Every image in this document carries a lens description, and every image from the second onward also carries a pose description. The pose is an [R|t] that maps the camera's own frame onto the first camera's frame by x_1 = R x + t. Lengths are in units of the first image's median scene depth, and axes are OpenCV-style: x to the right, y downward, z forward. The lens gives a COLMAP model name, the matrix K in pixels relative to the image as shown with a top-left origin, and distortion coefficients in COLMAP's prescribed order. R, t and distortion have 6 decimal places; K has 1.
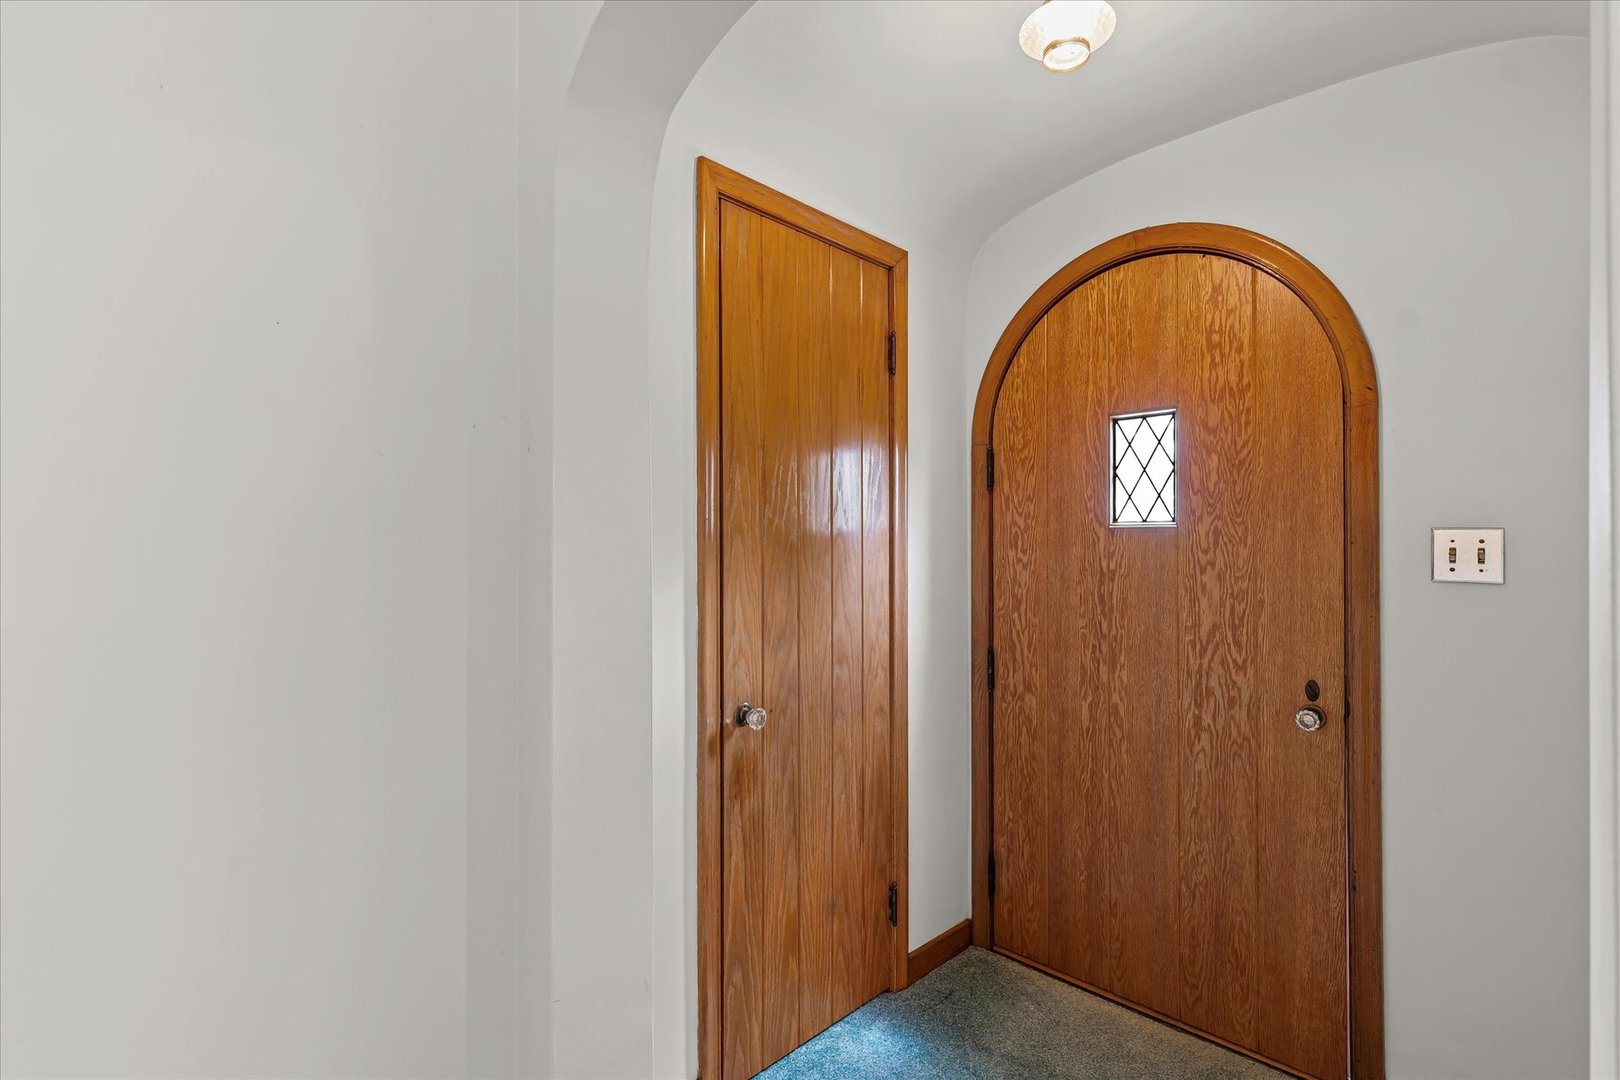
lens RADIAL K [[765.8, 0, 810.0], [0, 765.8, 540.0], [0, 0, 1]] dist [-0.000257, -0.000291]
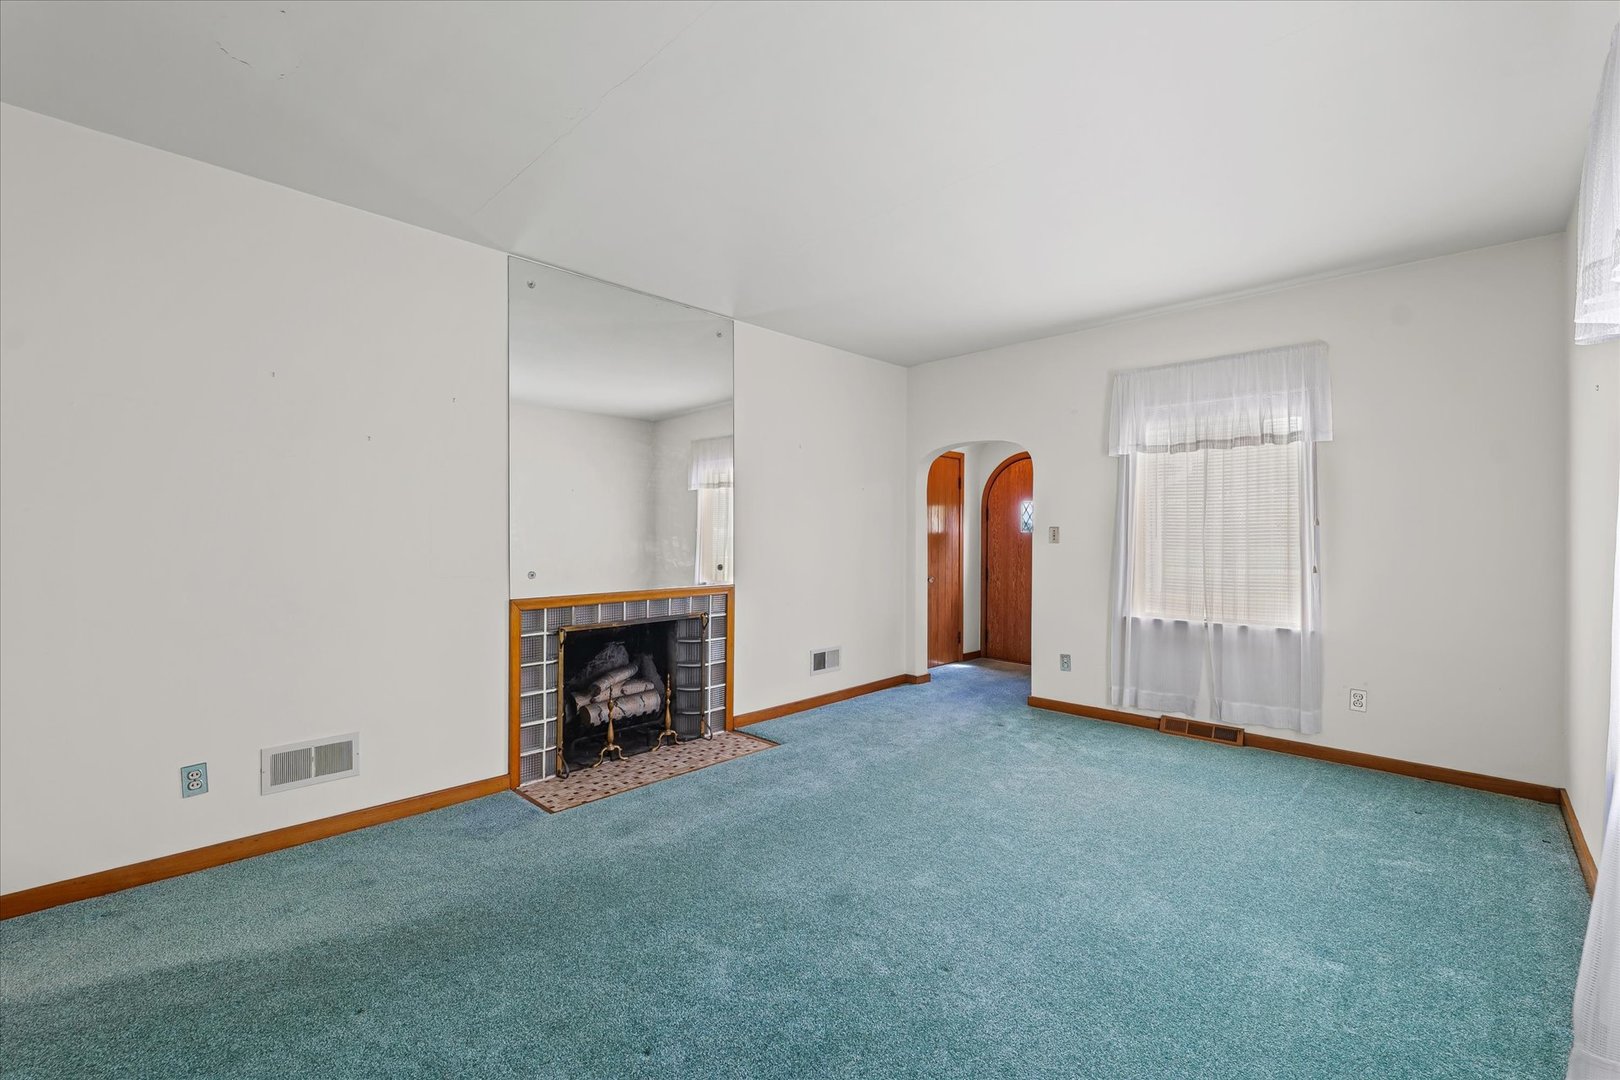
lens RADIAL K [[765.8, 0, 810.0], [0, 765.8, 540.0], [0, 0, 1]] dist [-0.000257, -0.000291]
pose [[0.999873, 0.005812, 0.014865, -0.601404], [-0.005969, 0.999927, 0.010535, -0.011990], [-0.014803, -0.010622, 0.999834, -2.390835]]
